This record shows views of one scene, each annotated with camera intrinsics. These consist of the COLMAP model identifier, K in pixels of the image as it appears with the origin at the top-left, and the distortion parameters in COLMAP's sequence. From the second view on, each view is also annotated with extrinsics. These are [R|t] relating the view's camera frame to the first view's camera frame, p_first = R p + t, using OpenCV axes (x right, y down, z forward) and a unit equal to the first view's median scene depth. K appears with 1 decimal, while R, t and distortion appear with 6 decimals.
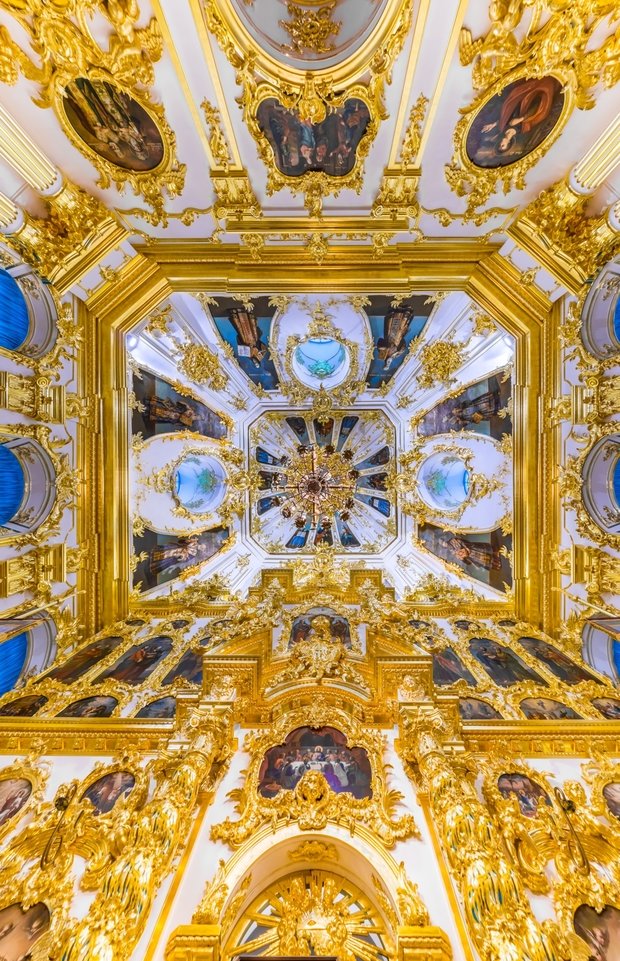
lens RADIAL K [[309.6, 0, 323.8], [0, 309.6, 482.5], [0, 0, 1]] dist [0.010292, -0.000293]
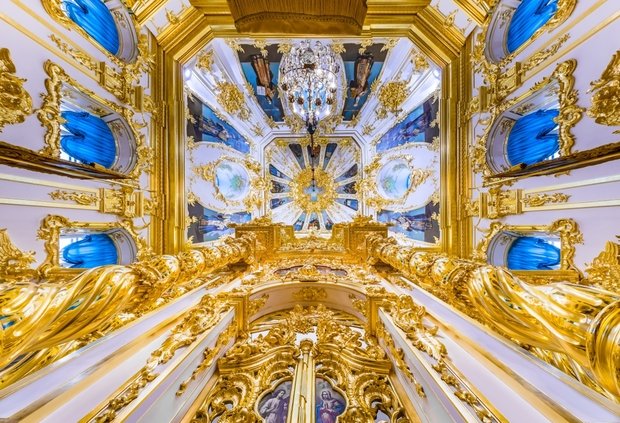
lens RADIAL K [[204.4, 0, 313.3], [0, 204.4, 224.3], [0, 0, 1]] dist [0.001627, 0.000100]
pose [[0.999998, 0.000954, -0.001889, -0.002240], [-0.000958, 0.999997, -0.002066, 0.322522], [0.001887, 0.002067, 0.999996, 0.011960]]
